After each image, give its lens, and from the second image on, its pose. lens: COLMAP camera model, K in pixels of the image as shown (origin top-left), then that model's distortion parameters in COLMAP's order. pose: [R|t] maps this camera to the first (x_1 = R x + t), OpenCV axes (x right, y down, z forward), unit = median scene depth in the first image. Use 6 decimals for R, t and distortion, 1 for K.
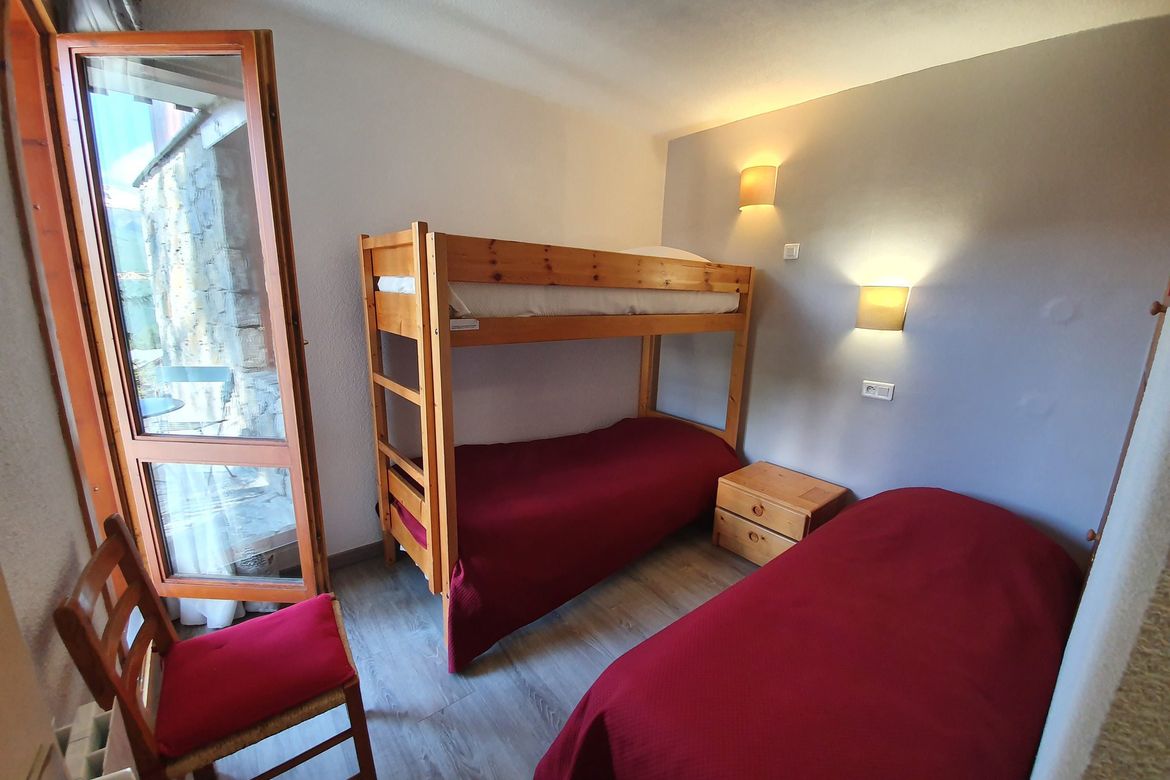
lens RADIAL K [[473.6, 0, 590.2], [0, 473.6, 400.9], [0, 0, 1]] dist [-0.023896, -0.001140]
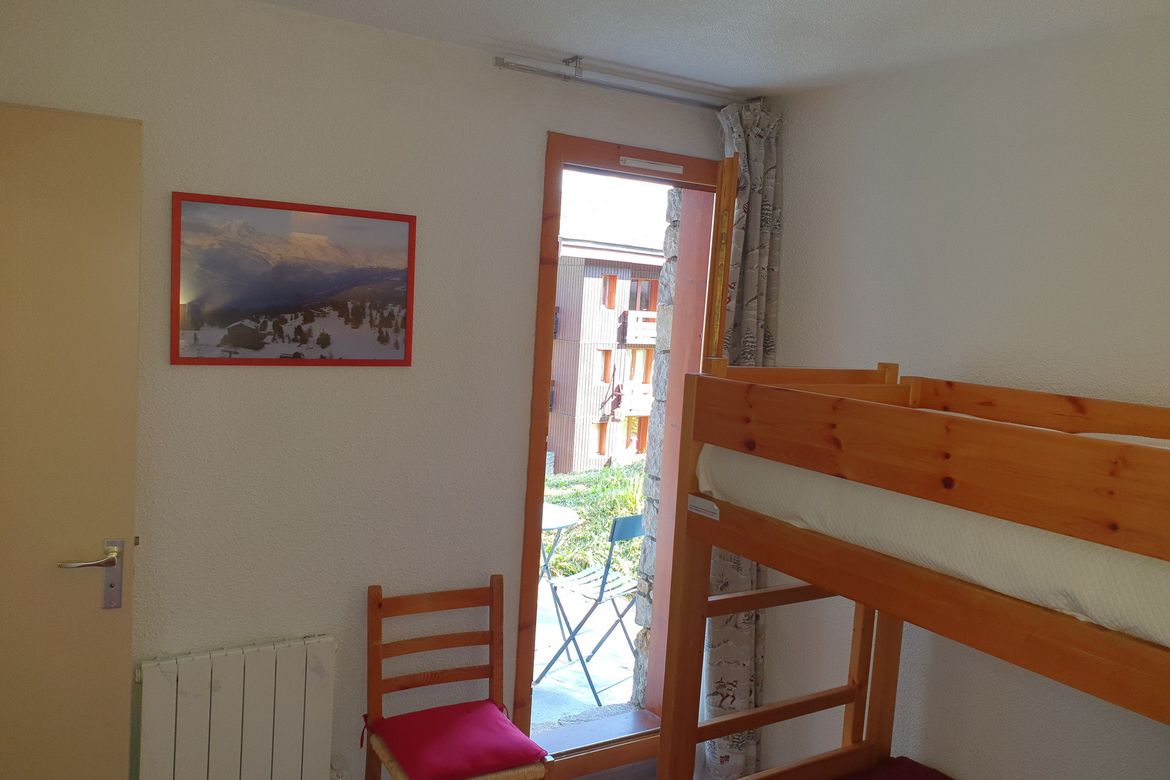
lens RADIAL K [[900.6, 0, 584.3], [0, 900.6, 389.3], [0, 0, 1]] dist [-0.008511, -0.011887]
pose [[-0.162705, 0.051581, -0.985325, 0.694095], [-0.291705, 0.951477, 0.097978, -0.276435], [0.942568, 0.303366, -0.139764, 0.685633]]
